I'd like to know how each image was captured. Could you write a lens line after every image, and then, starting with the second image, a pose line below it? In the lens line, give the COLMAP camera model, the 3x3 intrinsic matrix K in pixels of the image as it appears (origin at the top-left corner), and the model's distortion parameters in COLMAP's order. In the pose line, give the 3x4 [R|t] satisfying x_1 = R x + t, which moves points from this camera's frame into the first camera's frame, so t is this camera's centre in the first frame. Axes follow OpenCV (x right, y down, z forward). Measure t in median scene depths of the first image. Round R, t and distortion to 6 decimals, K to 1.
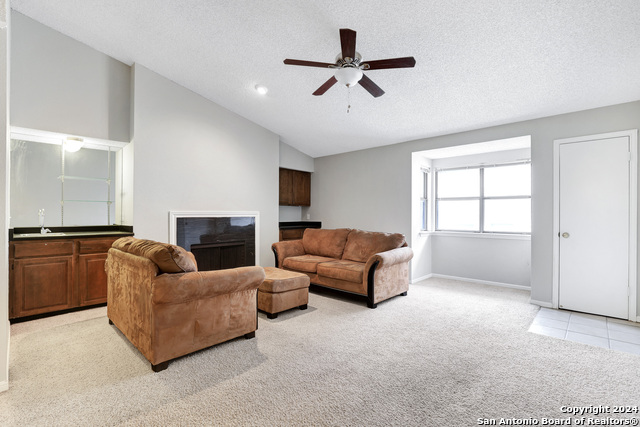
lens RADIAL K [[293.3, 0, 325.2], [0, 293.3, 215.6], [0, 0, 1]] dist [-0.001568, 0.000327]
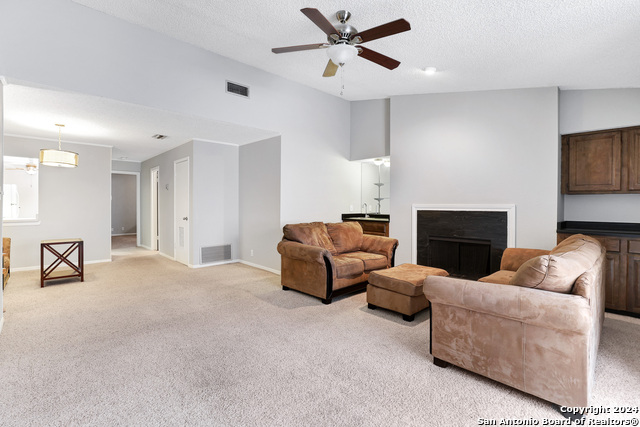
lens RADIAL K [[293.3, 0, 318.9], [0, 293.3, 210.8], [0, 0, 1]] dist [-0.001568, 0.000327]
pose [[-0.054208, 0.015428, -0.998410, 0.694572], [-0.013144, 0.999783, 0.016163, -0.004877], [0.998443, 0.014000, -0.053994, 0.707997]]
